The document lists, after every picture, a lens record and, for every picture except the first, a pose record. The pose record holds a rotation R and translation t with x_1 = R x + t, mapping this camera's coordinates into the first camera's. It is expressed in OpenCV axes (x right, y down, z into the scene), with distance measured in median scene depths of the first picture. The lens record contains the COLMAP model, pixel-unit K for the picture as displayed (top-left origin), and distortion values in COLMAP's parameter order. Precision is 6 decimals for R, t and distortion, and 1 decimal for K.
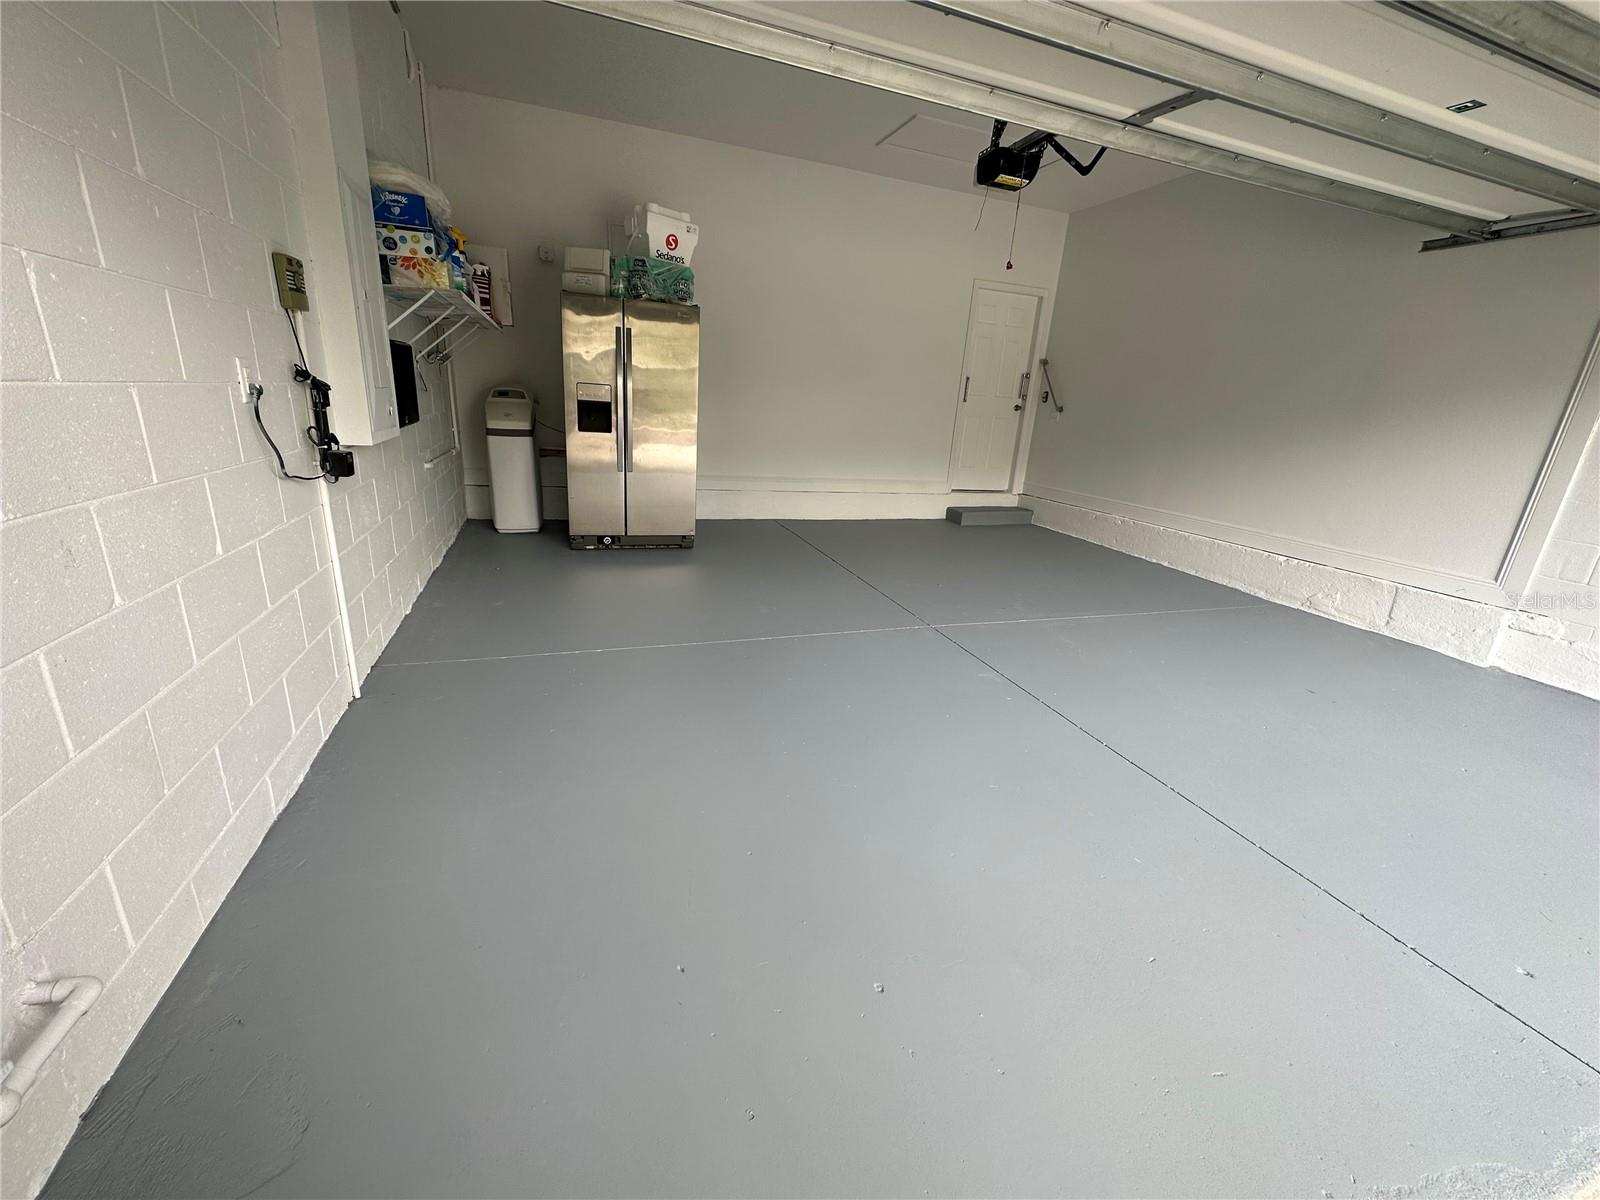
lens RADIAL K [[639.3, 0, 800.0], [0, 639.3, 600.0], [0, 0, 1]] dist [-0.000111, -0.000224]
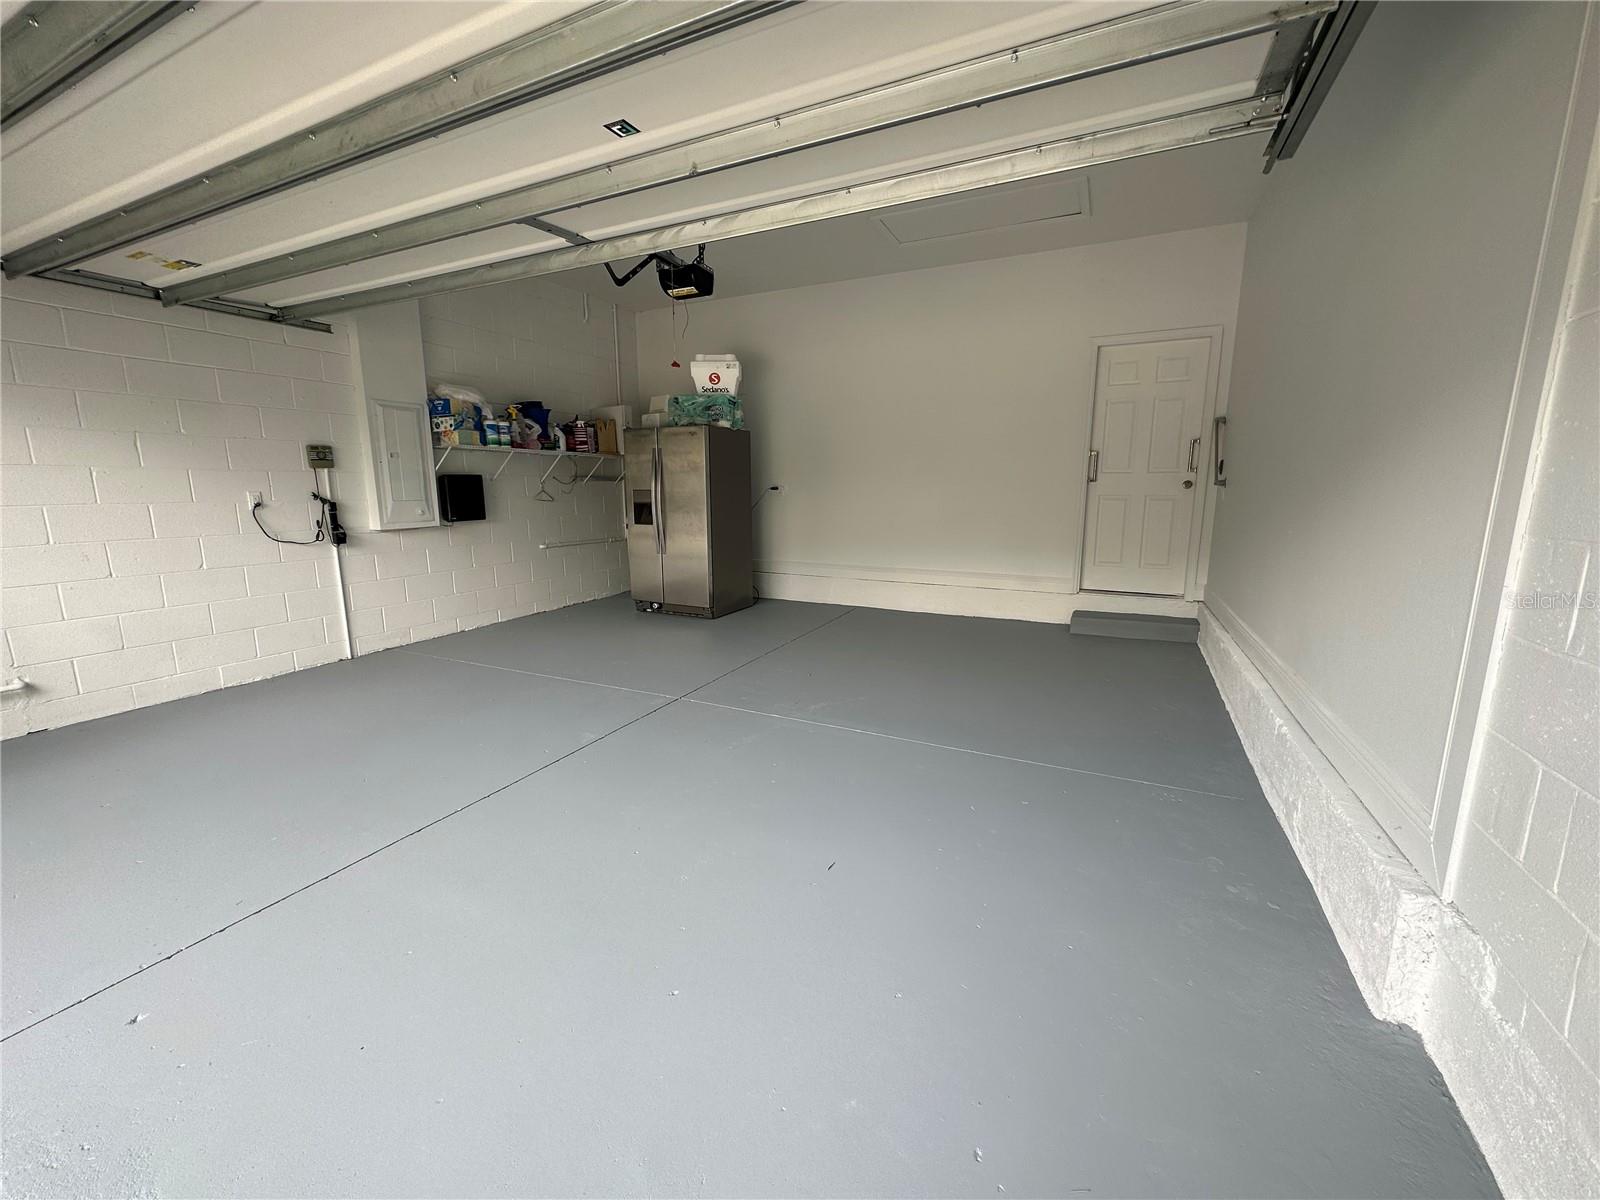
lens RADIAL K [[639.3, 0, 800.0], [0, 639.3, 600.0], [0, 0, 1]] dist [-0.000111, -0.000224]
pose [[0.698910, 0.063048, -0.712425, 0.862662], [-0.171630, 0.981785, -0.081488, -0.051898], [0.694311, 0.179227, 0.697001, 0.311351]]
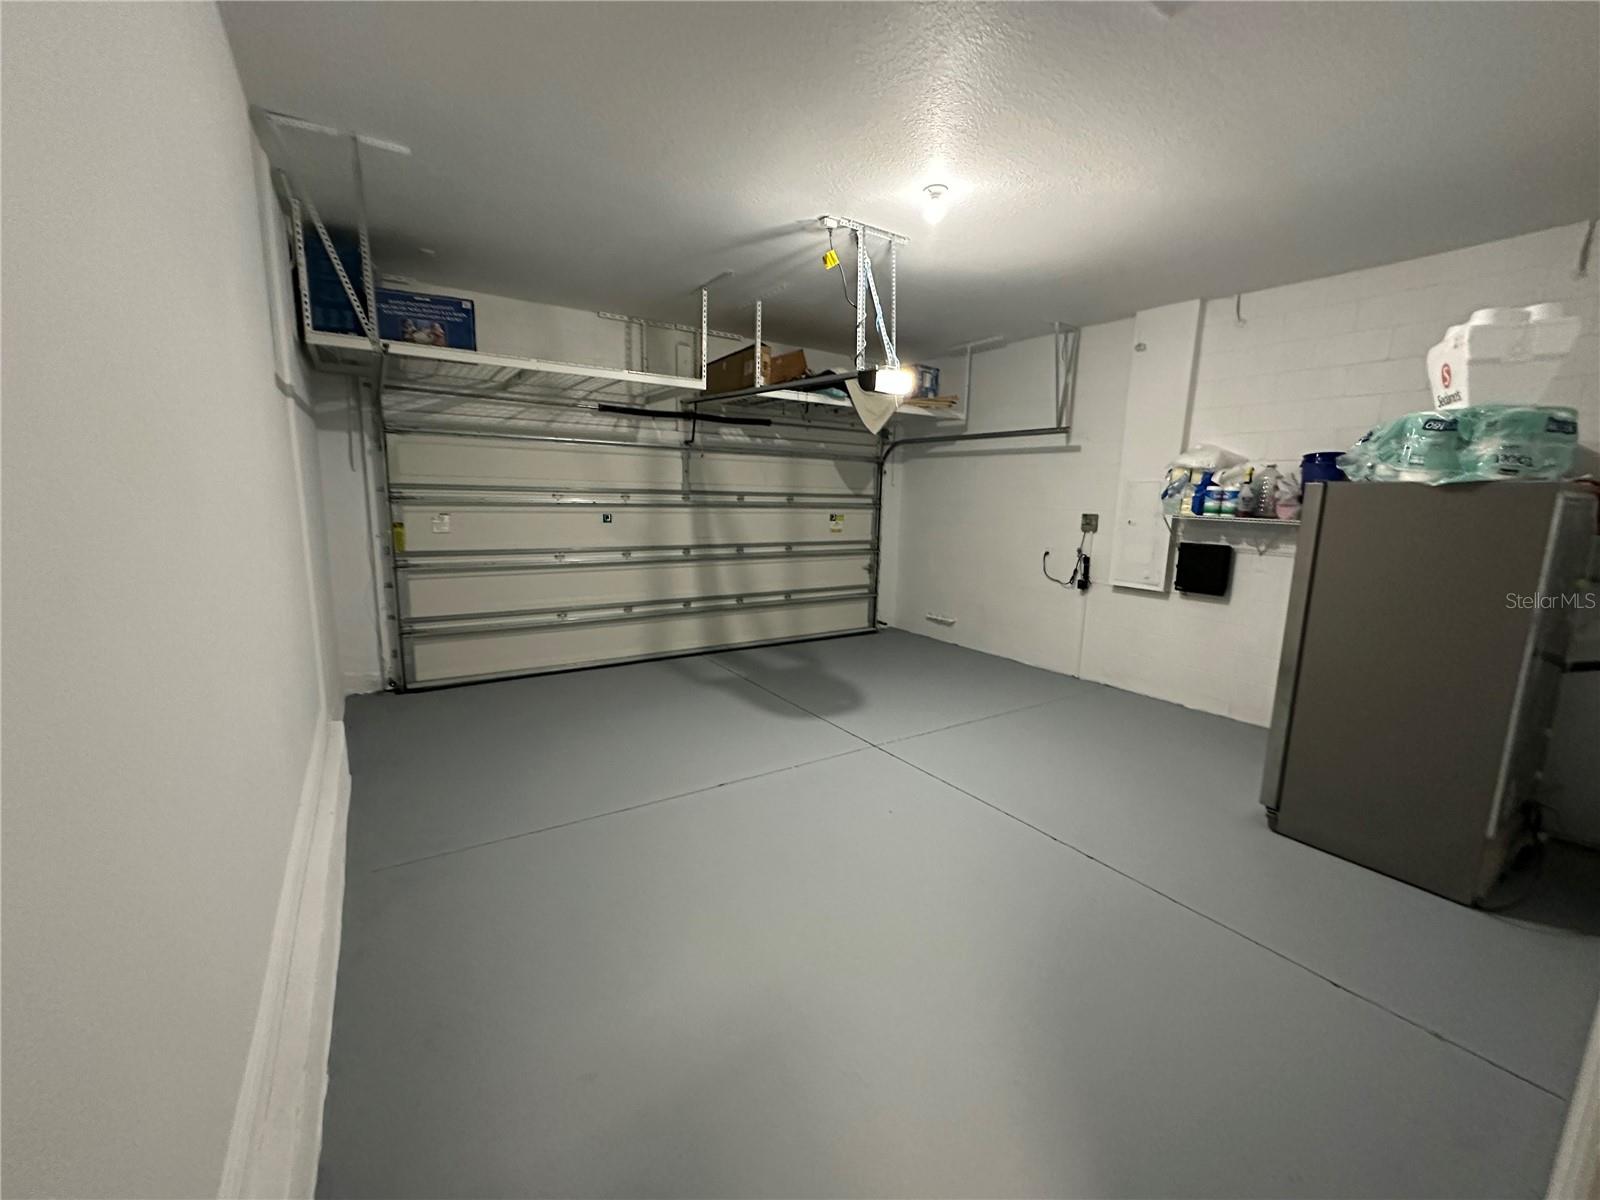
lens RADIAL K [[639.3, 0, 800.0], [0, 639.3, 600.0], [0, 0, 1]] dist [-0.000111, -0.000224]
pose [[-0.967445, -0.040762, -0.249777, 0.511275], [-0.148613, 0.890362, 0.430313, -0.553574], [0.204852, 0.453424, -0.867434, 1.515837]]
